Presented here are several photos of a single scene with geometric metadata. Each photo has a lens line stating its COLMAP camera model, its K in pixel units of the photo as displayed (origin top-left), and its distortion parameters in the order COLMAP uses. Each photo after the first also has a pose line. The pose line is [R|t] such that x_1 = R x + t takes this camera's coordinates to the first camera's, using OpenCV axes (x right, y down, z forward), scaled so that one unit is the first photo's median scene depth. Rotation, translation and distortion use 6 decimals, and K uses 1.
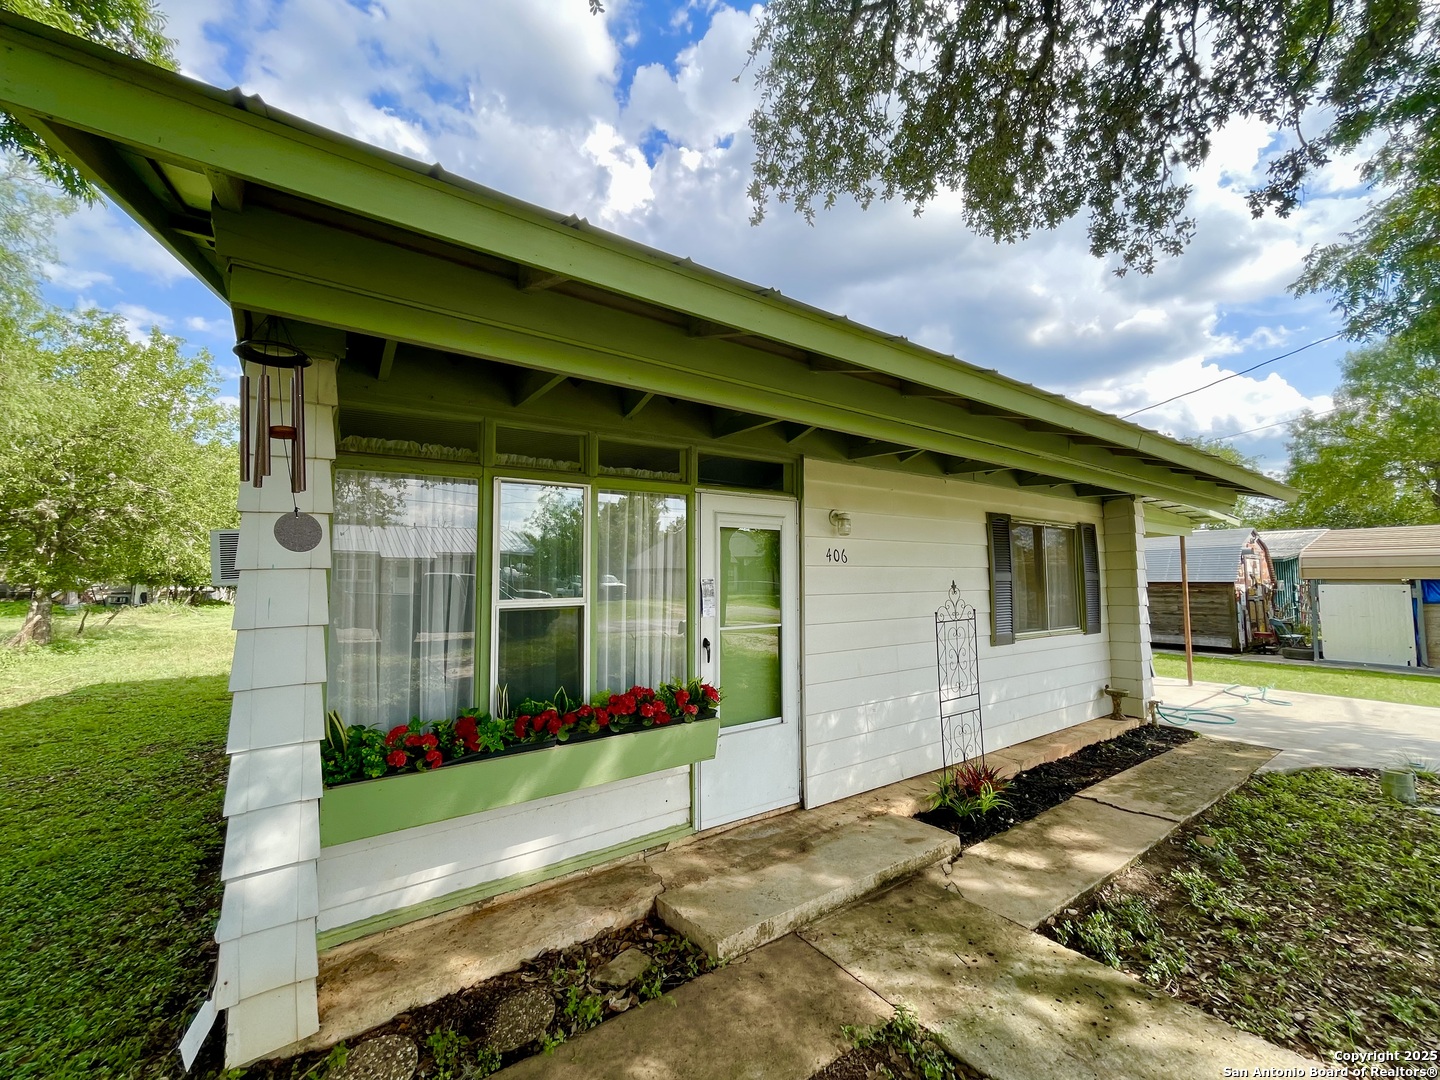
lens RADIAL K [[584.9, 0, 716.6], [0, 584.9, 536.3], [0, 0, 1]] dist [-0.002987, -0.000059]
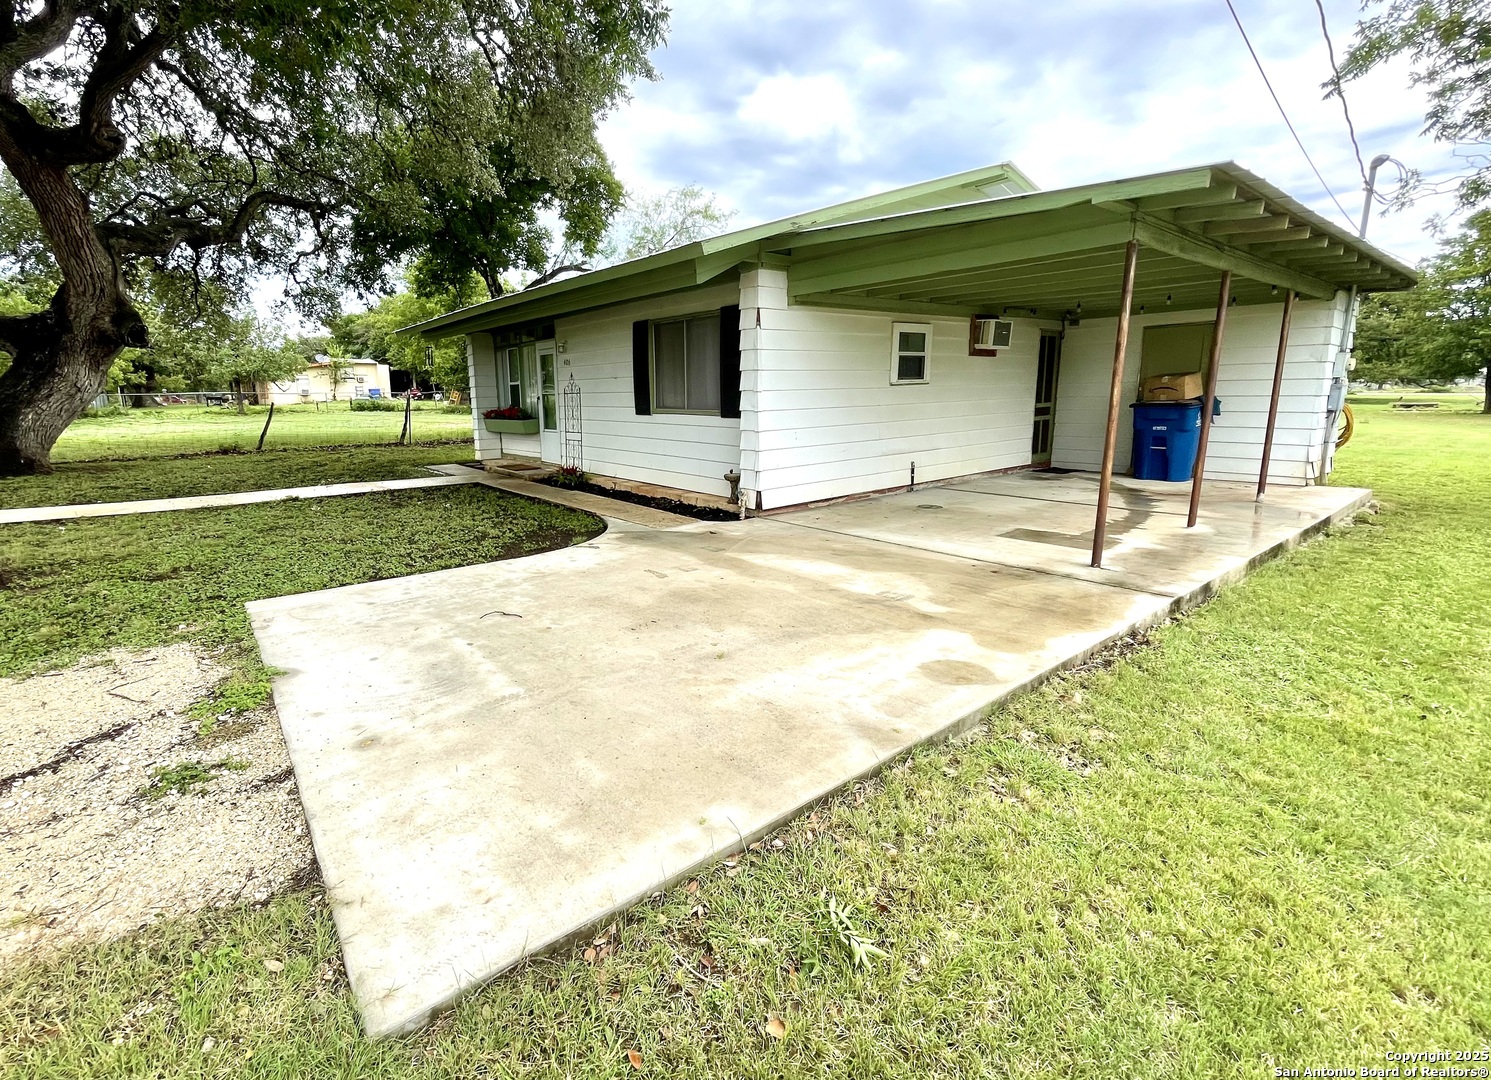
lens RADIAL K [[664.6, 0, 664.6], [0, 664.6, 509.2], [0, 0, 1]] dist [-0.000117, -0.000344]
pose [[0.013143, 0.180222, -0.983538, 2.447640], [0.092805, 0.979158, 0.180659, 0.137102], [0.995598, -0.093652, -0.003856, 1.175285]]
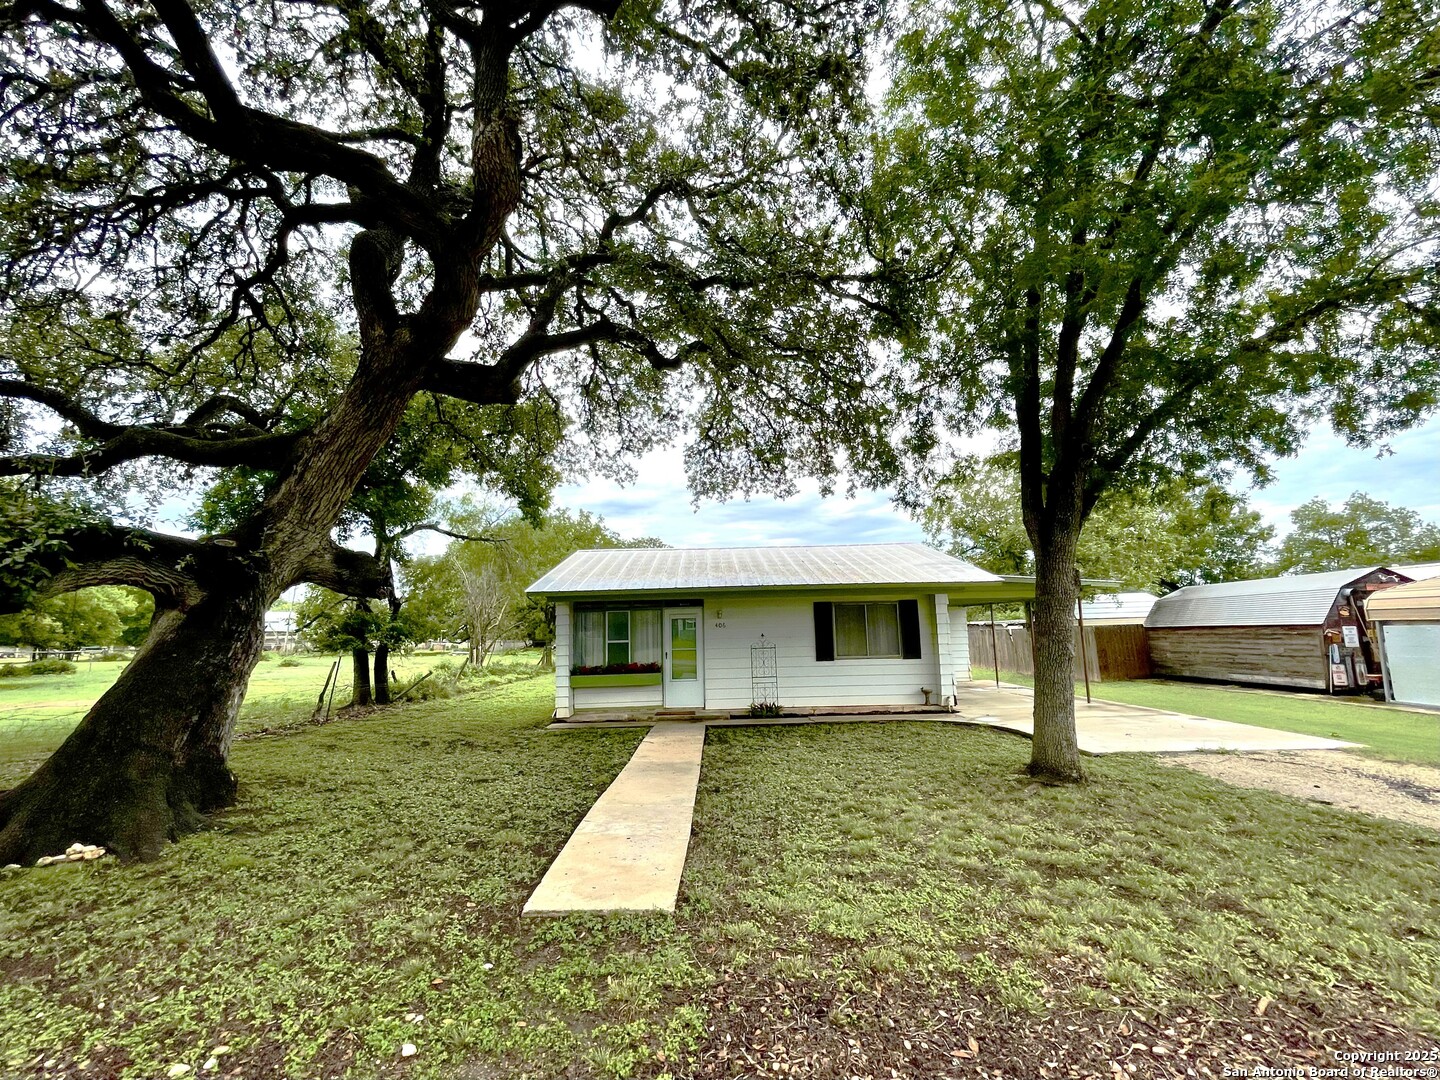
lens RADIAL K [[629.5, 0, 715.5], [0, 629.5, 533.8], [0, 0, 1]] dist [-0.002087, 0.000028]
pose [[0.829963, -0.103639, -0.548106, 1.725602], [0.059498, 0.993431, -0.097750, -0.102390], [0.554636, 0.048518, 0.830678, -1.445482]]
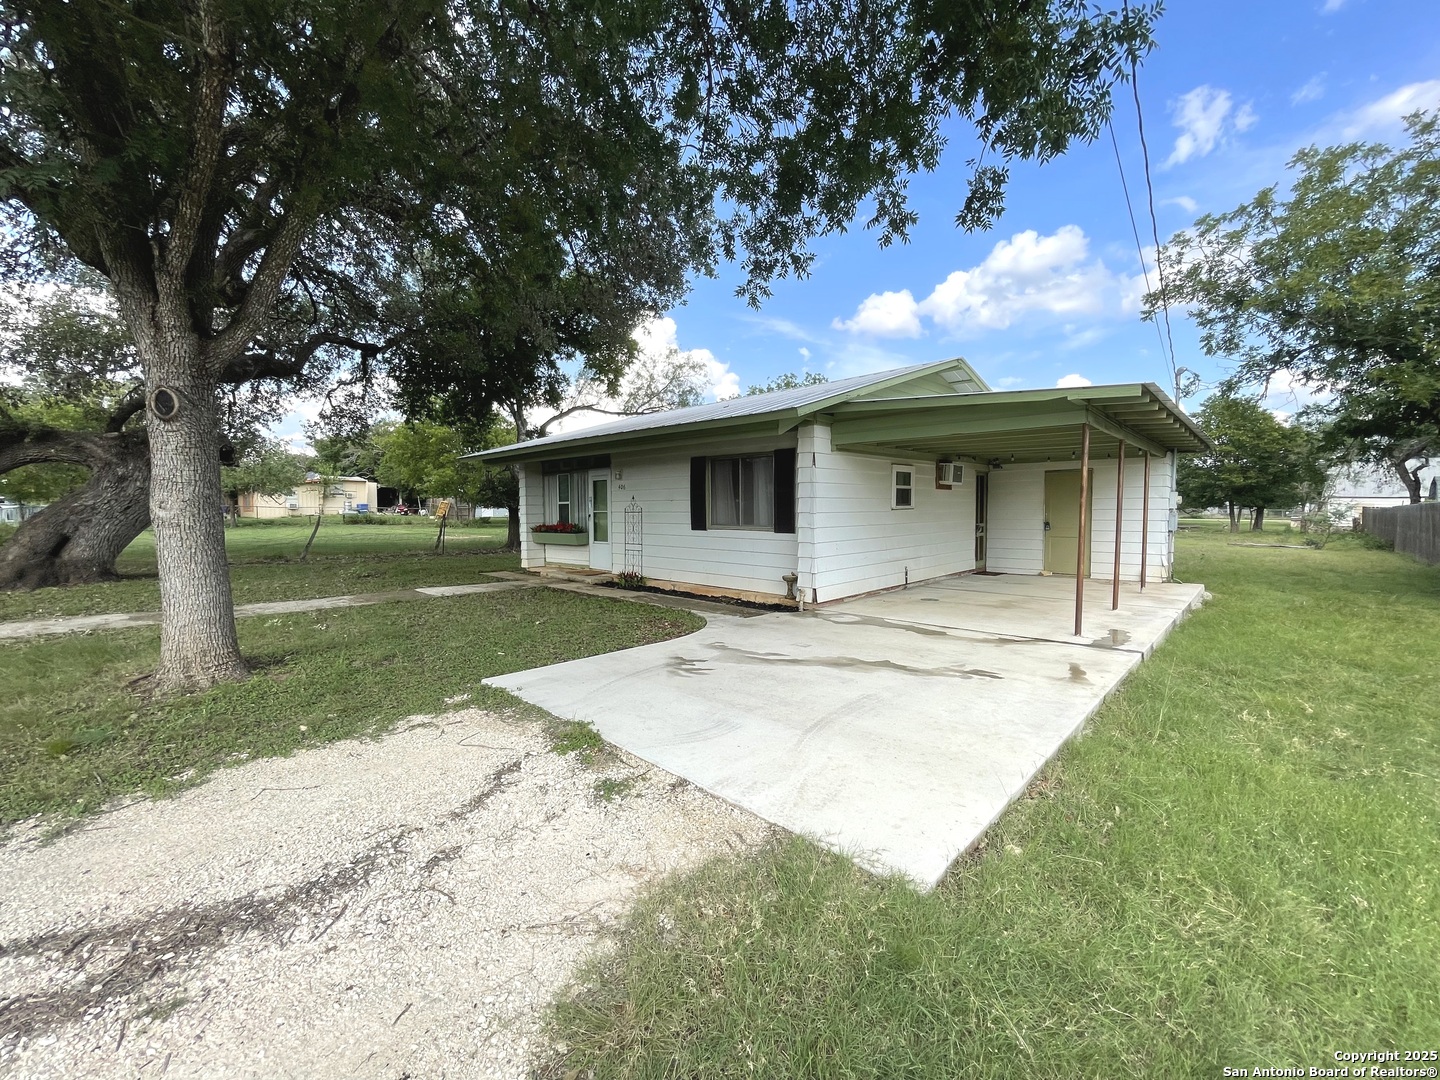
lens RADIAL K [[584.9, 0, 716.6], [0, 584.9, 536.3], [0, 0, 1]] dist [-0.002987, -0.000059]
pose [[0.185871, 0.051087, -0.981245, 2.588906], [0.076441, 0.994869, 0.066276, 0.099791], [0.979596, -0.087327, 0.181012, 0.818969]]
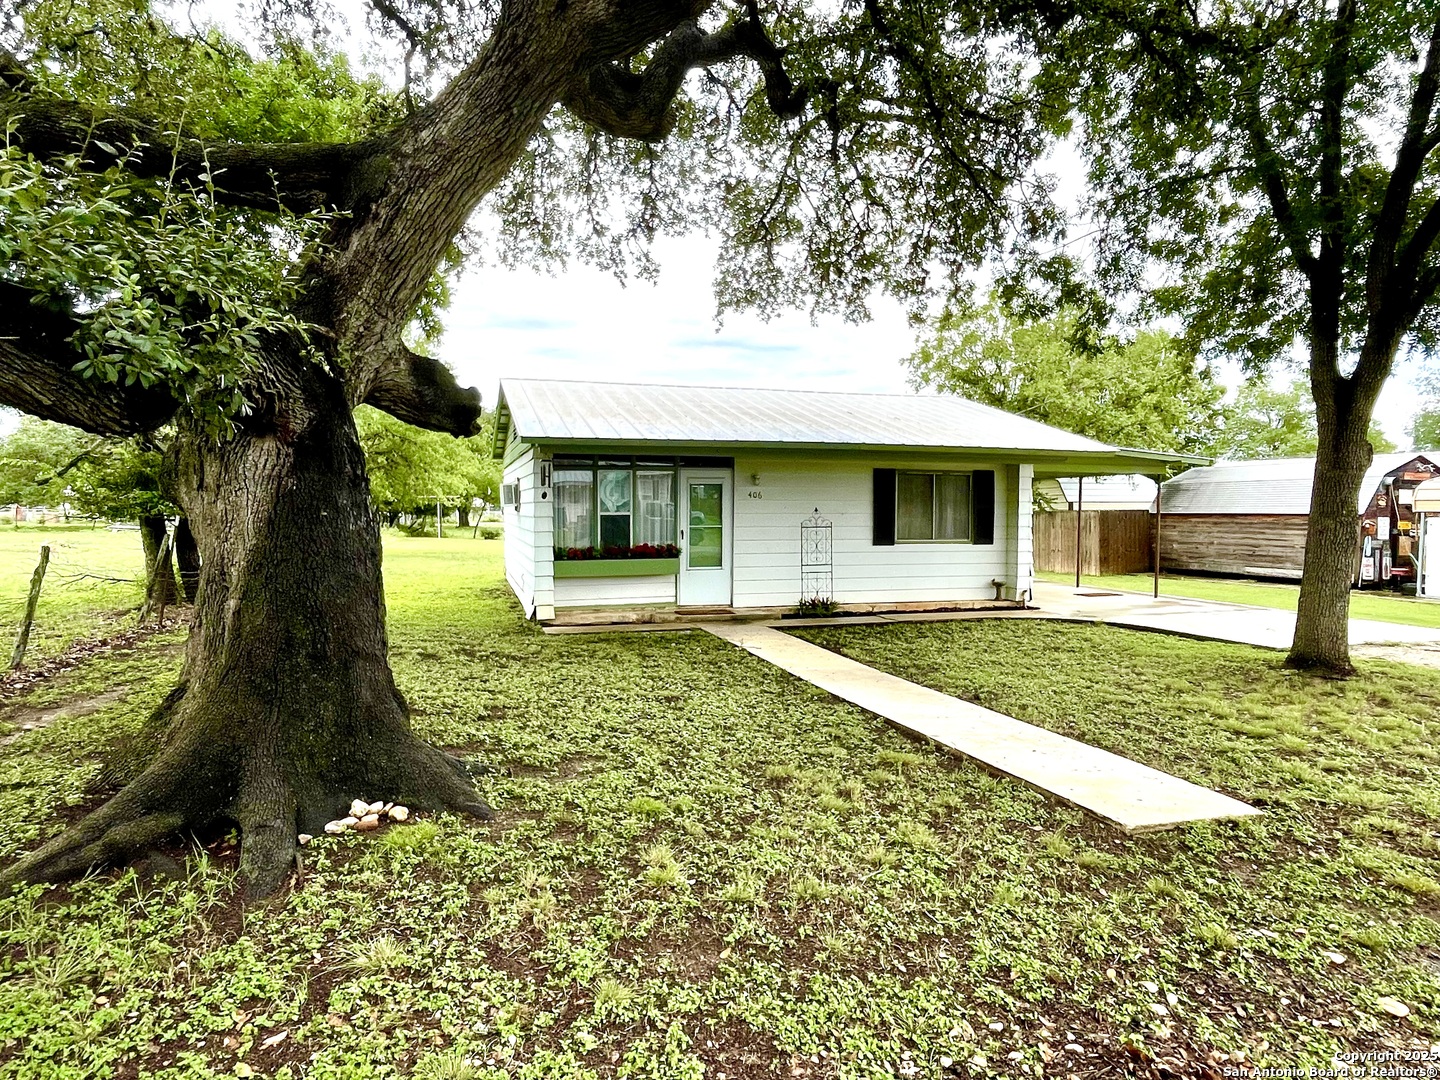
lens RADIAL K [[885.8, 0, 739.7], [0, 885.8, 526.8], [0, 0, 1]] dist [-0.000438, -0.000592]
pose [[0.954443, 0.011657, -0.298166, 0.982799], [0.014789, 0.996161, 0.086287, -0.116002], [0.298027, -0.086766, 0.950606, -1.832662]]
